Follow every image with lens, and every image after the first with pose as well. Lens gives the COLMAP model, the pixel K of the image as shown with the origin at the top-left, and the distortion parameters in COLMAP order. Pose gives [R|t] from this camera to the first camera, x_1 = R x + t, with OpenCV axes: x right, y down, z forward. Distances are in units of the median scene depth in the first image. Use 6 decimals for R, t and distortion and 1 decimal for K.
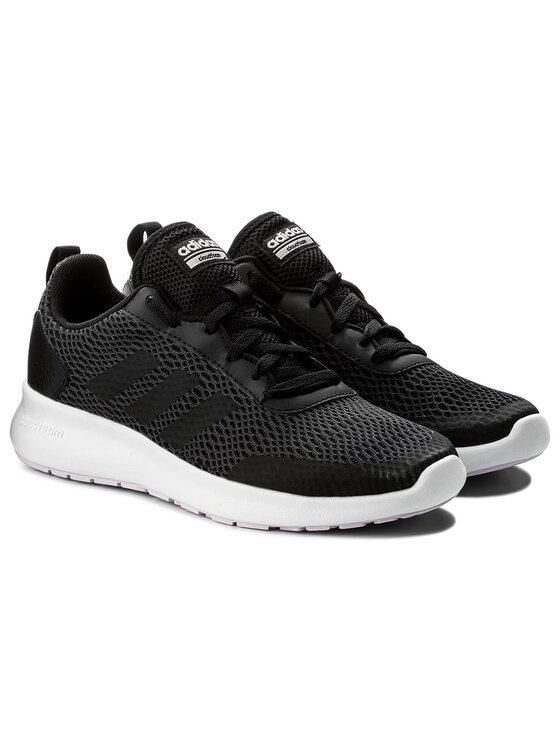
lens RADIAL K [[3529.9, 0, 280.6], [0, 3529.9, 369.7], [0, 0, 1]] dist [-1.127227, 0.000000]
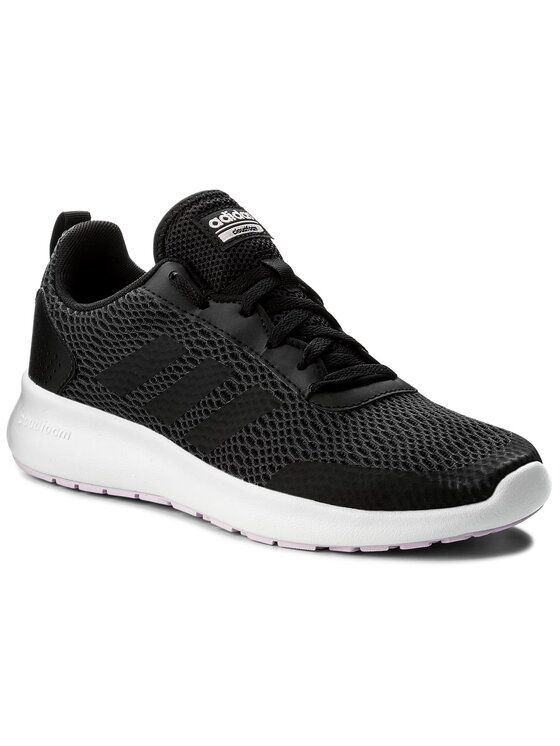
lens RADIAL K [[3529.9, 0, 278.5], [0, 3529.9, 376.3], [0, 0, 1]] dist [-1.127227, 0.000000]
pose [[0.999927, 0.000888, -0.012088, -0.002135], [-0.000934, 0.999992, -0.003858, 0.007314], [0.012084, 0.003869, 0.999919, 0.163193]]
